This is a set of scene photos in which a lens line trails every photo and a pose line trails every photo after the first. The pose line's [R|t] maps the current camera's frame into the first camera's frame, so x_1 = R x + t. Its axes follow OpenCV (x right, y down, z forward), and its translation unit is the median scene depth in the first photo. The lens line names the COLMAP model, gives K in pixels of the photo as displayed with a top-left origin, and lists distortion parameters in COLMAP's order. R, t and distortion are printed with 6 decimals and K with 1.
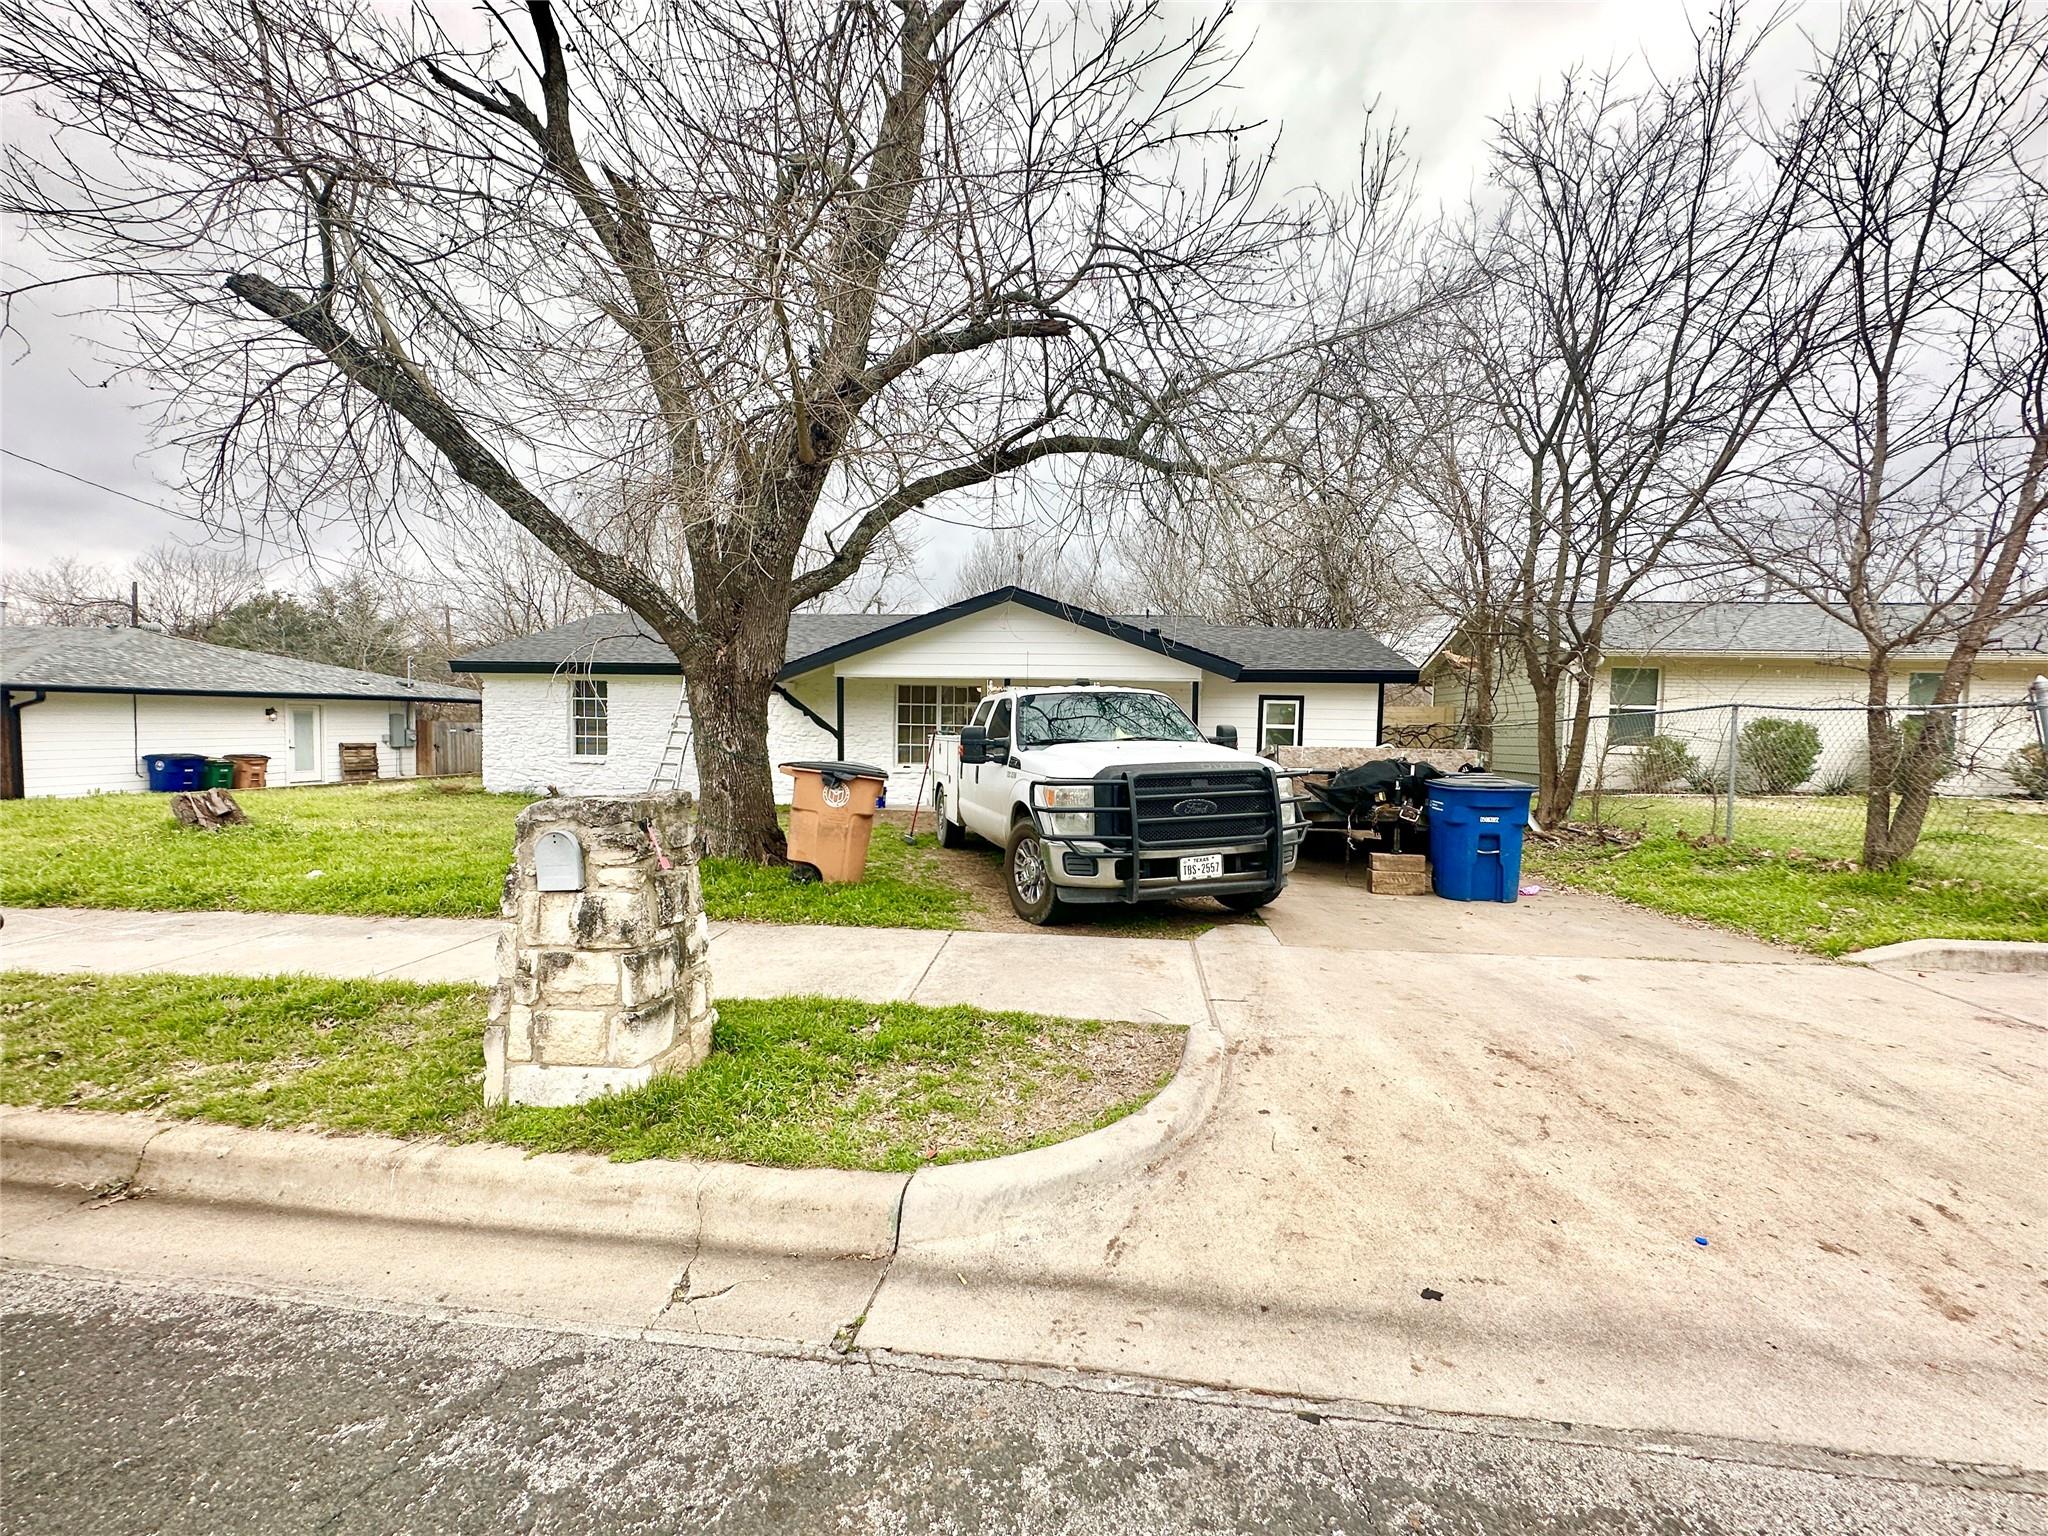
lens RADIAL K [[817.3, 0, 1020.8], [0, 817.3, 770.5], [0, 0, 1]] dist [-0.002727, 0.000265]
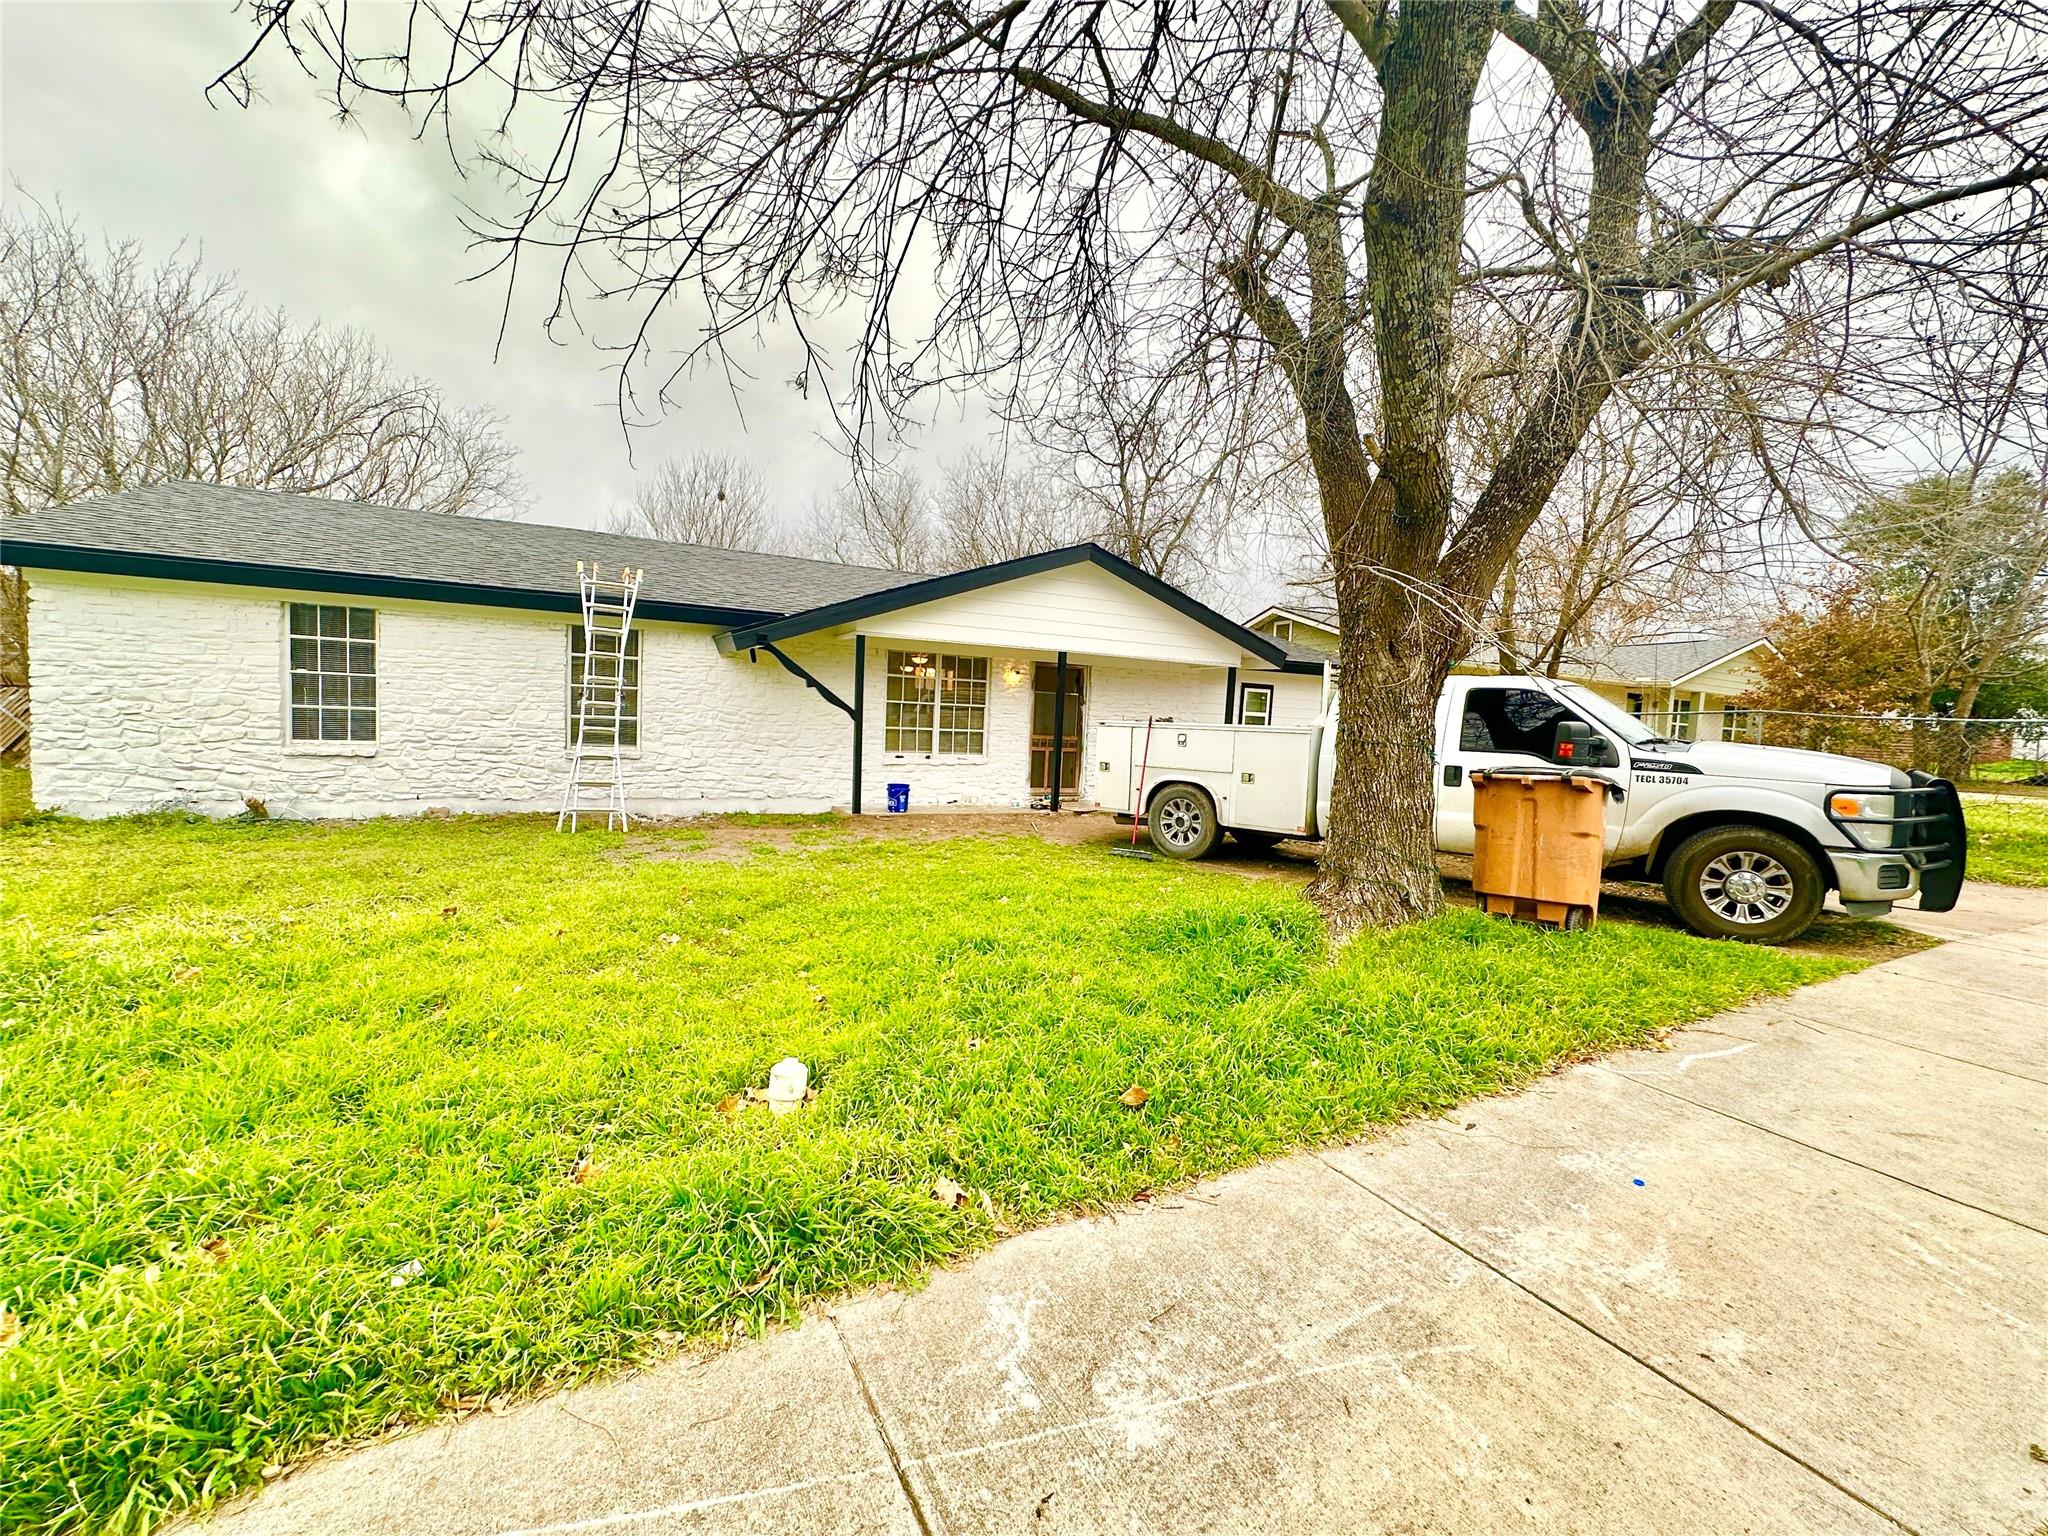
lens RADIAL K [[817.3, 0, 1019.6], [0, 817.3, 765.1], [0, 0, 1]] dist [-0.002727, 0.000265]
pose [[0.826538, -0.016752, 0.562632, -0.479888], [0.003015, 0.999674, 0.025336, -0.016091], [-0.562873, -0.019245, 0.826319, 0.301038]]
